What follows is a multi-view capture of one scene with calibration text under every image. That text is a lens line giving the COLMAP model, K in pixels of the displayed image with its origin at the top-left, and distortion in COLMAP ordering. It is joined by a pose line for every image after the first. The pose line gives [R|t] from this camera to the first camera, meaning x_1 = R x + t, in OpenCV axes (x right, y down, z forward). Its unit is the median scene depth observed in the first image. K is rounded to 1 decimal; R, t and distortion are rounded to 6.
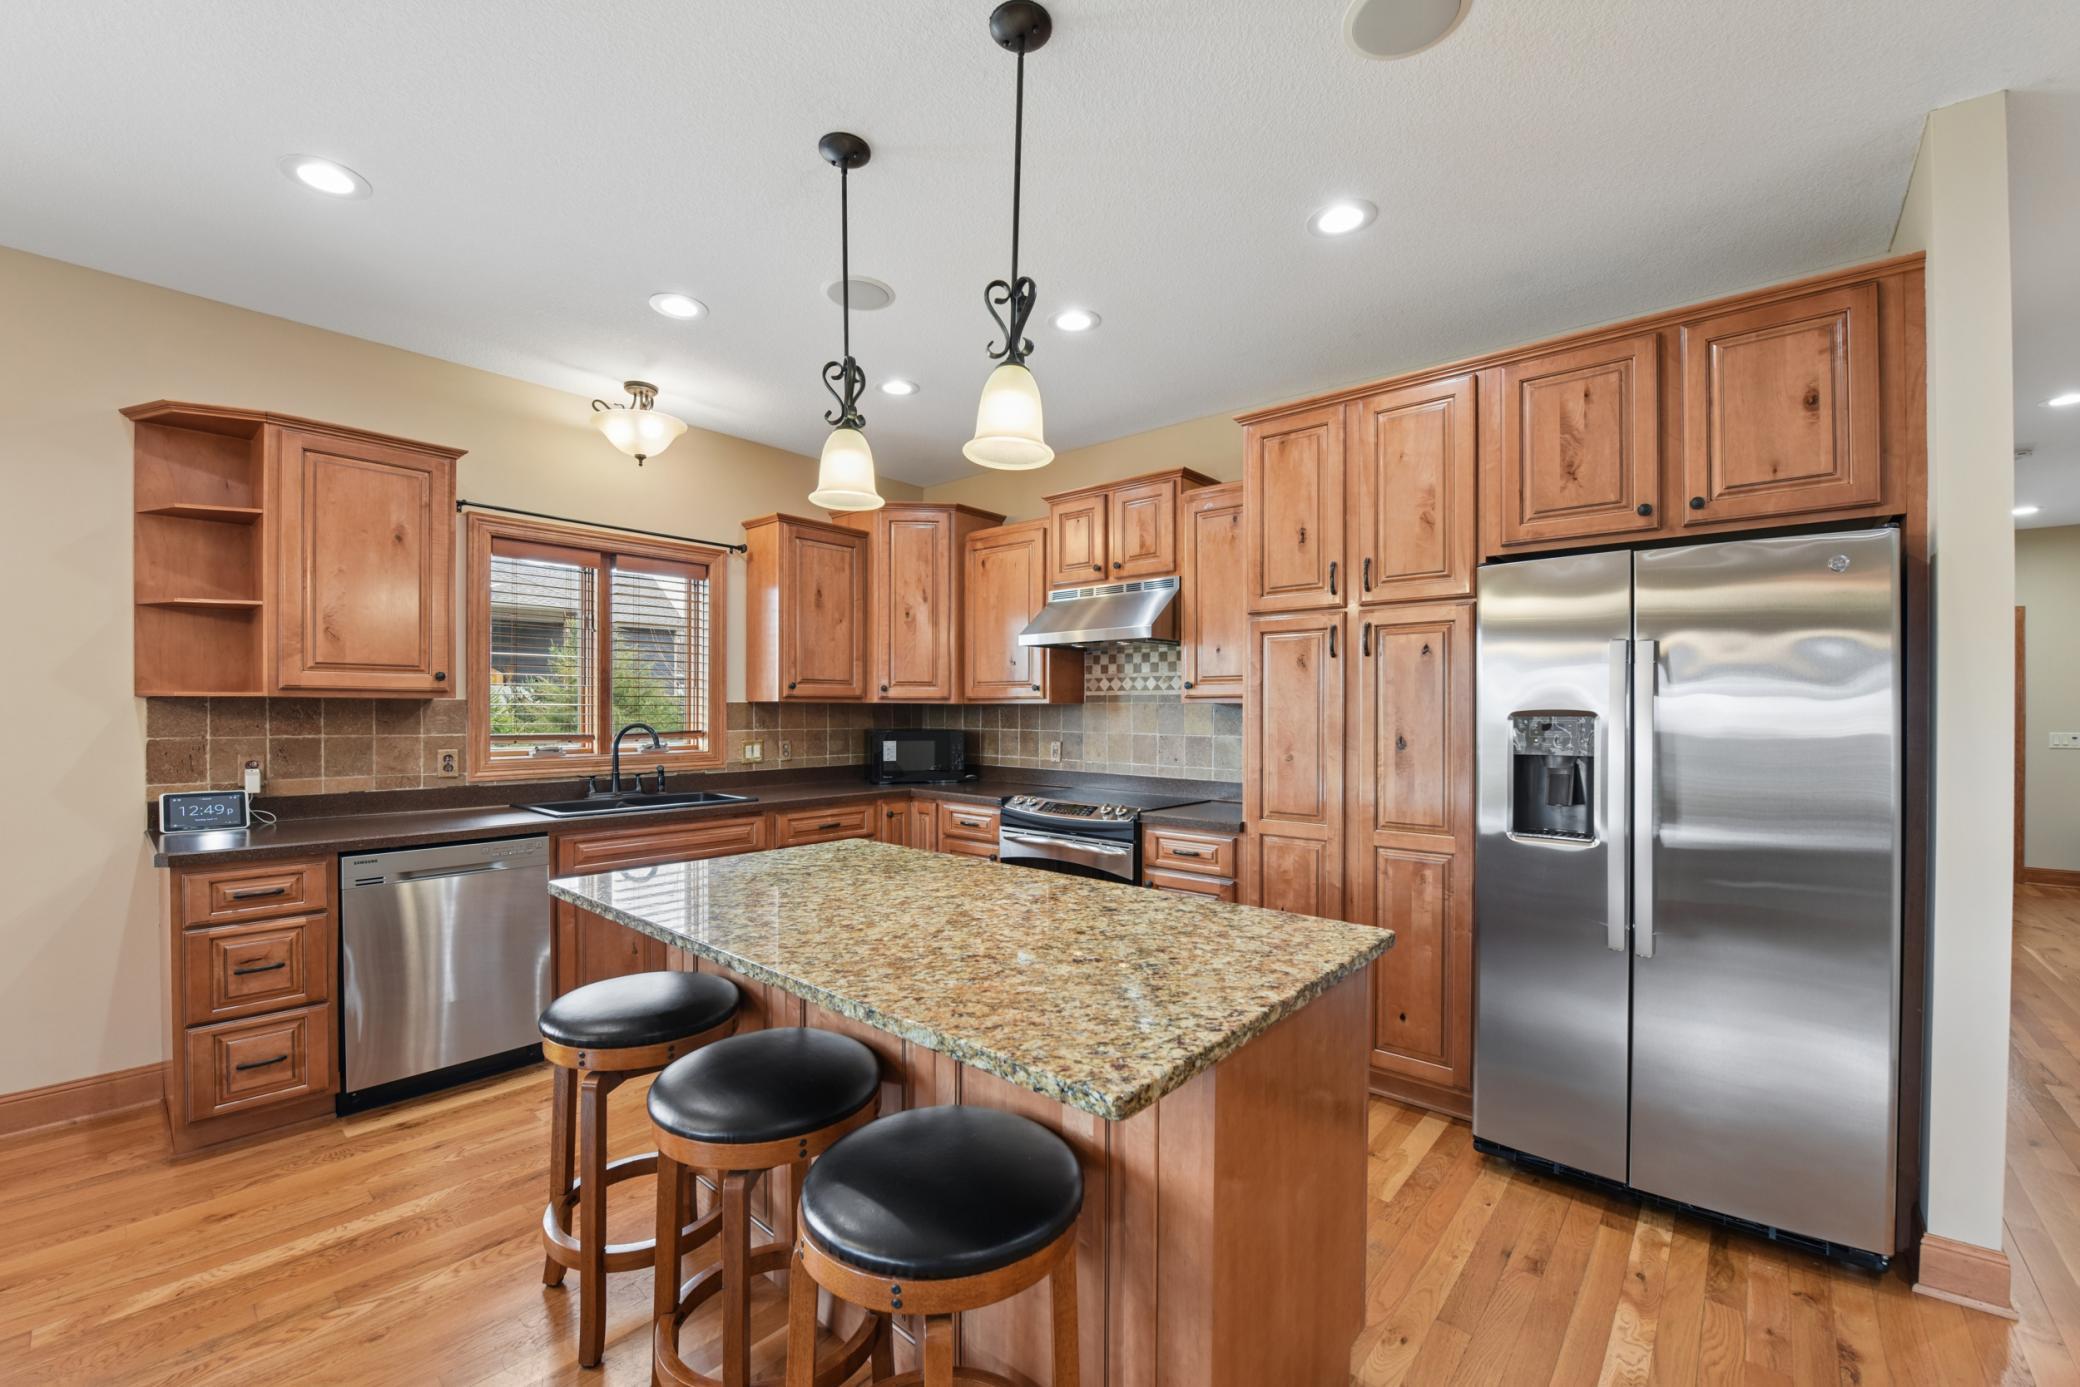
lens RADIAL K [[827.6, 0, 1036.4], [0, 827.6, 713.2], [0, 0, 1]] dist [-0.023000, -0.000369]
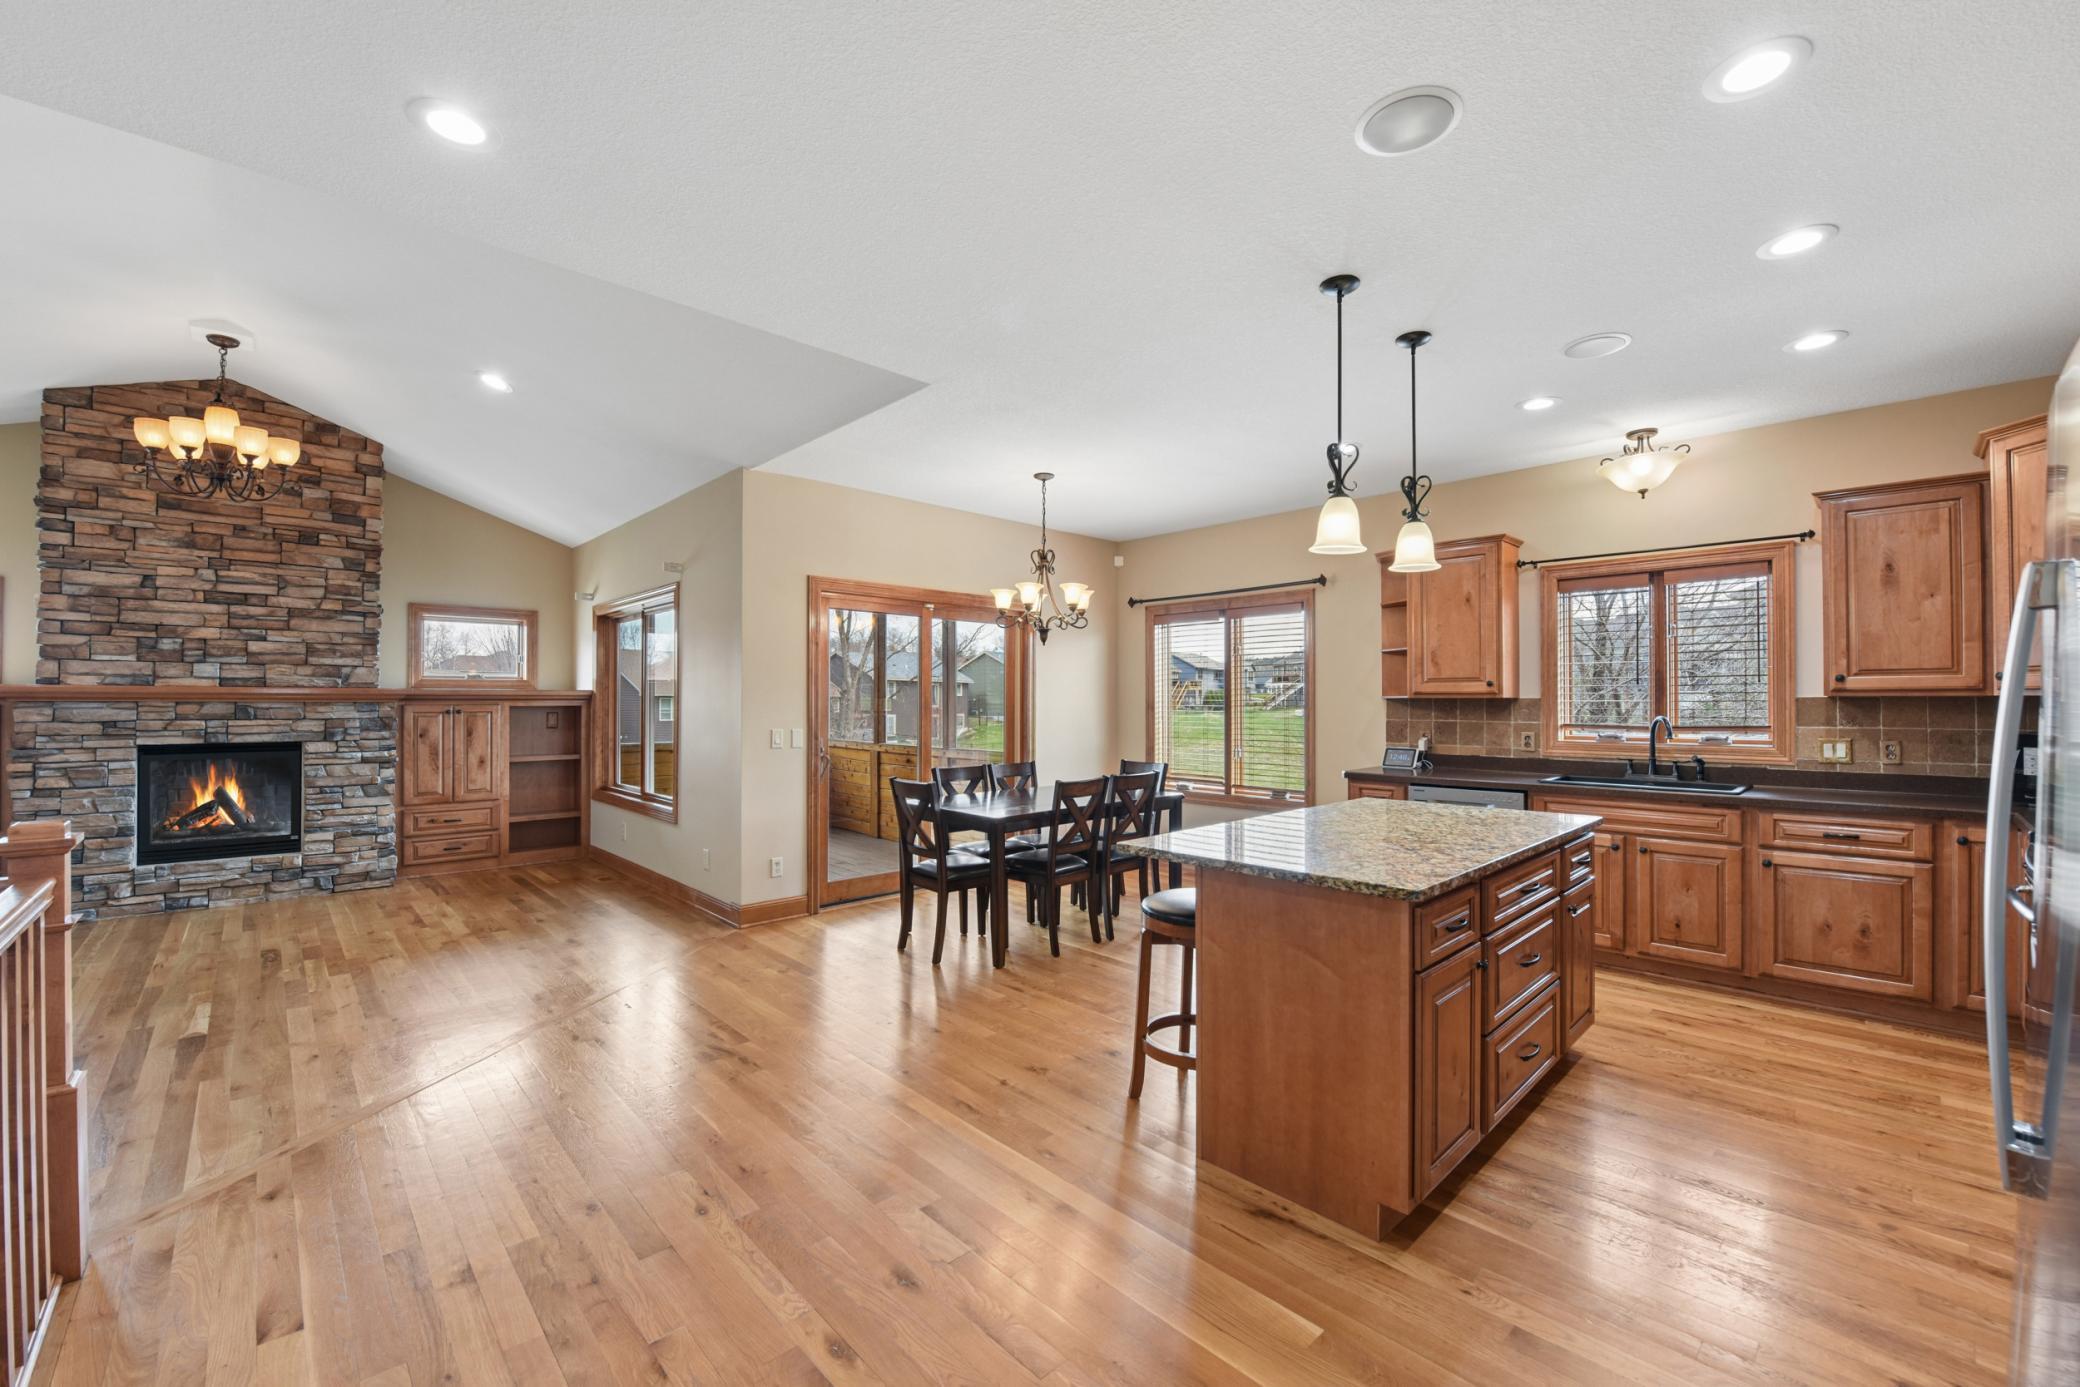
lens RADIAL K [[827.6, 0, 1050.1], [0, 827.6, 704.6], [0, 0, 1]] dist [-0.023000, -0.000369]
pose [[-0.089248, -0.001066, -0.996009, 0.882874], [-0.003111, 0.999995, -0.000792, -0.001530], [0.996005, 0.003028, -0.089251, 0.297397]]
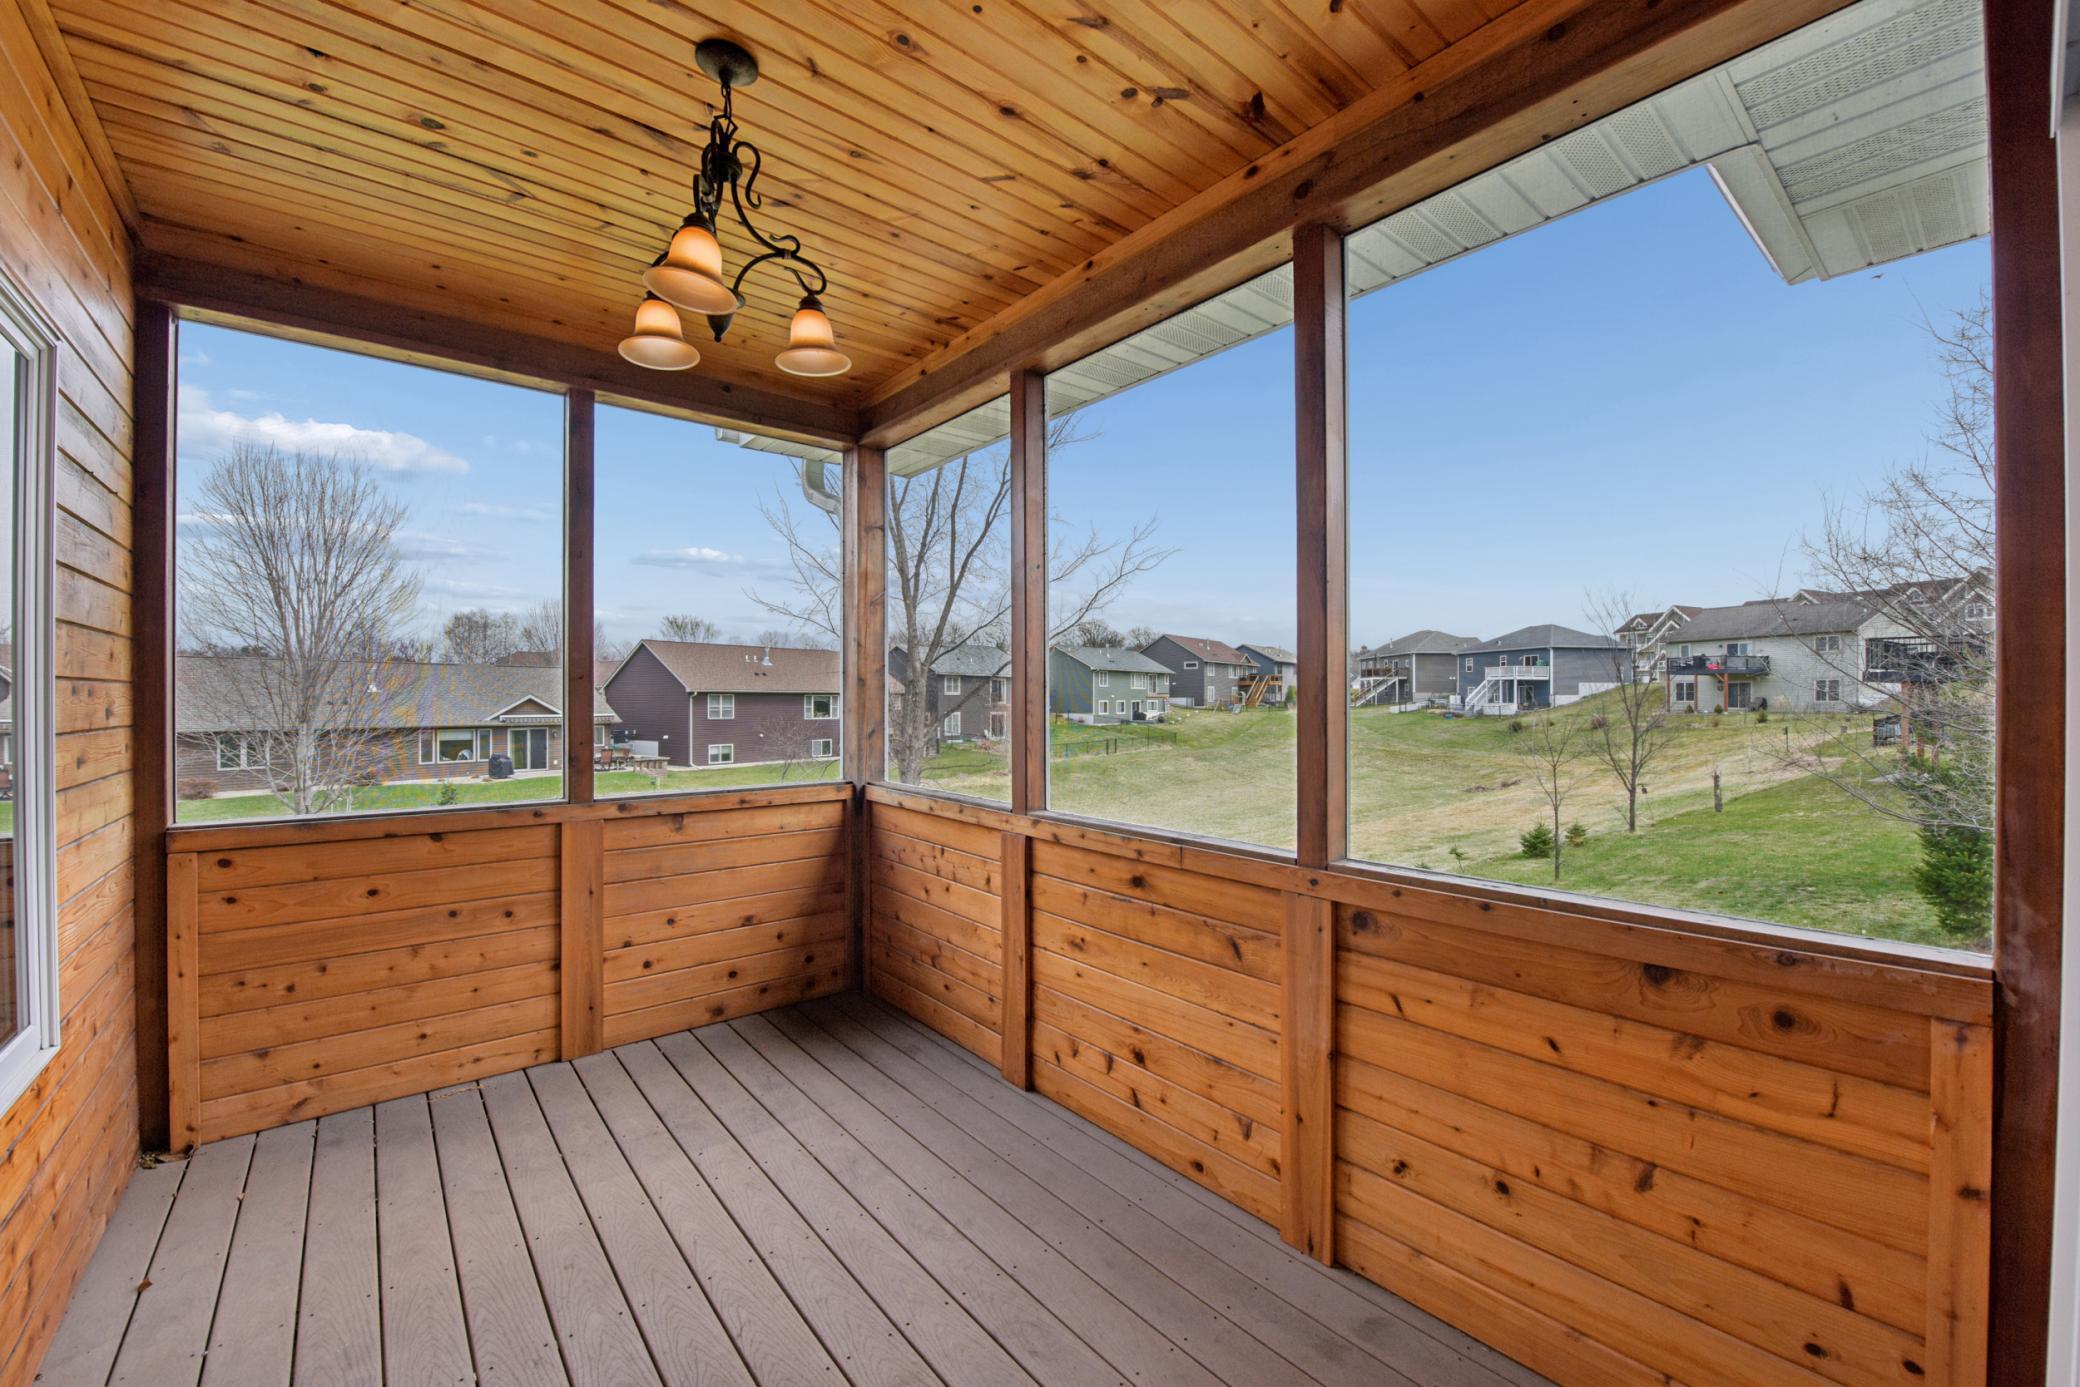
lens RADIAL K [[827.6, 0, 1045.6], [0, 827.6, 697.3], [0, 0, 1]] dist [-0.023000, -0.000369]
pose [[-0.168300, -0.005860, -0.985718, 0.787890], [0.000024, 0.999982, -0.005949, -0.001264], [0.985736, -0.001025, -0.168297, 0.263260]]
